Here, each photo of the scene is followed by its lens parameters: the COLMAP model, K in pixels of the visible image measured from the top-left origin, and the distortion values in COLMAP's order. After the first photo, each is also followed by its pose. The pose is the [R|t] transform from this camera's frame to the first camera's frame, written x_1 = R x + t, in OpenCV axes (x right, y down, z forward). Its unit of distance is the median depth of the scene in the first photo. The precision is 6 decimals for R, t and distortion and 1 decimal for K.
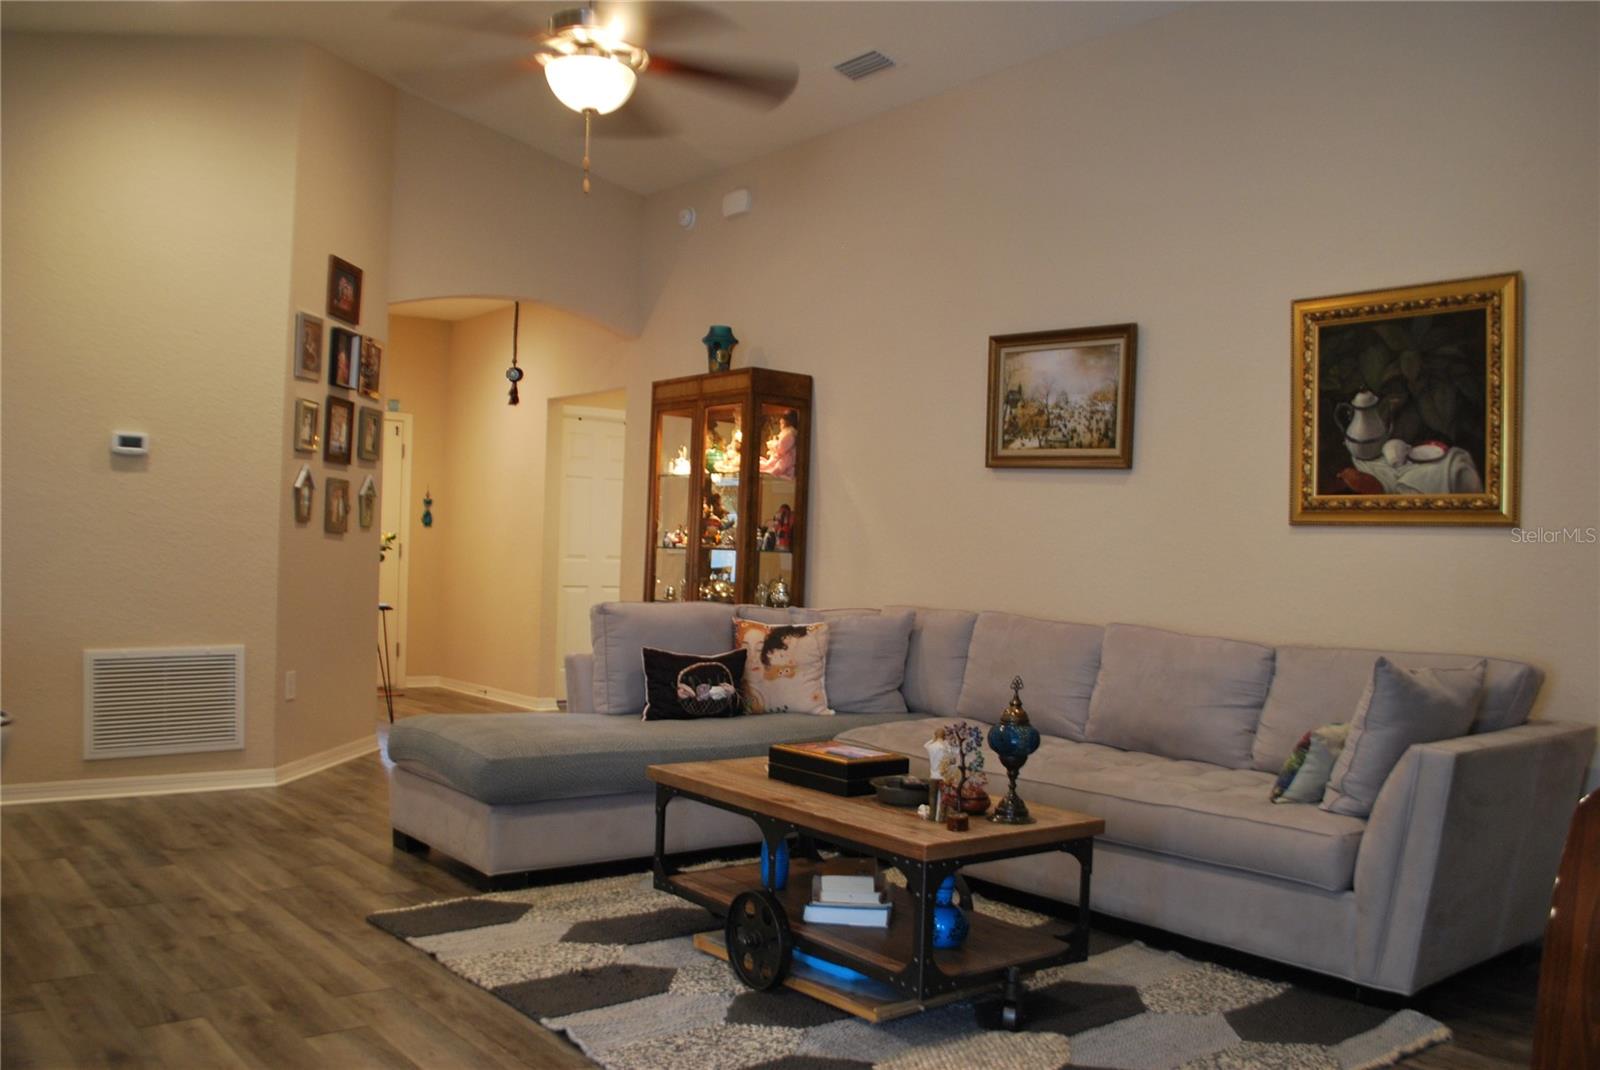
lens RADIAL K [[1345.4, 0, 800.0], [0, 1345.4, 535.0], [0, 0, 1]] dist [-0.067314, 0.006878]
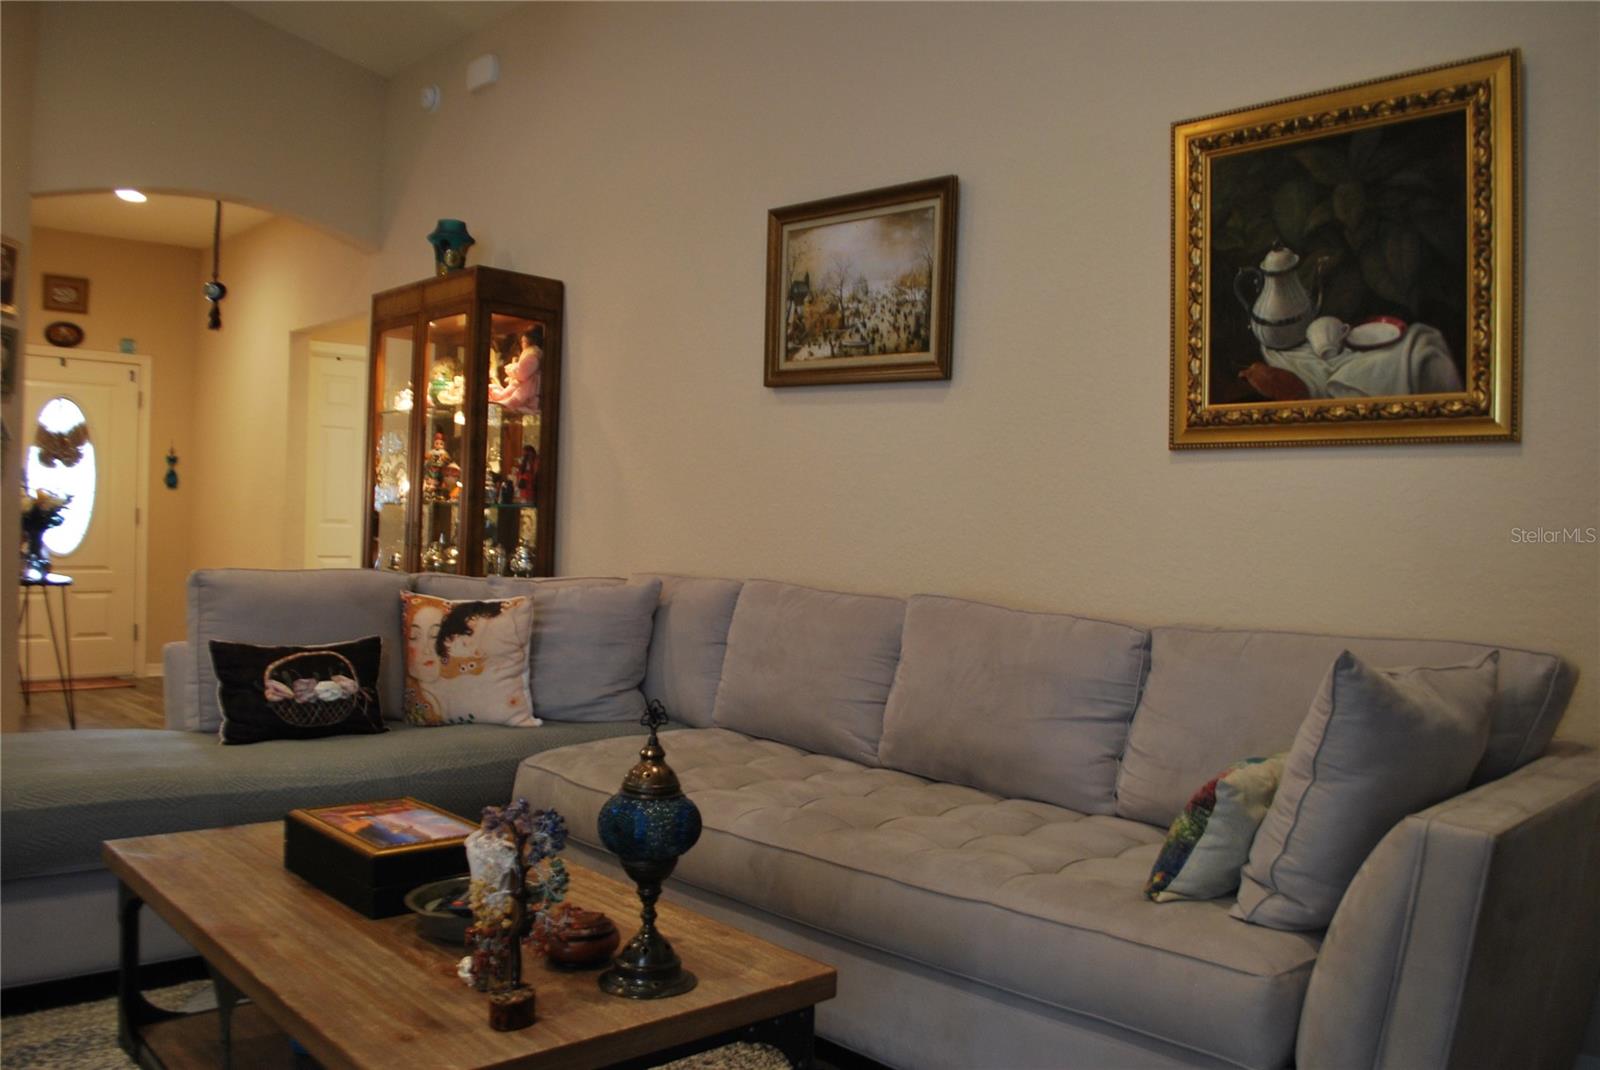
lens RADIAL K [[1275.3, 0, 800.0], [0, 1275.3, 535.0], [0, 0, 1]] dist [-0.065436, -0.002889]
pose [[0.996652, -0.005278, 0.081594, 0.125432], [0.003893, 0.999846, 0.017131, 0.024910], [-0.081671, -0.016756, 0.996518, 0.368540]]
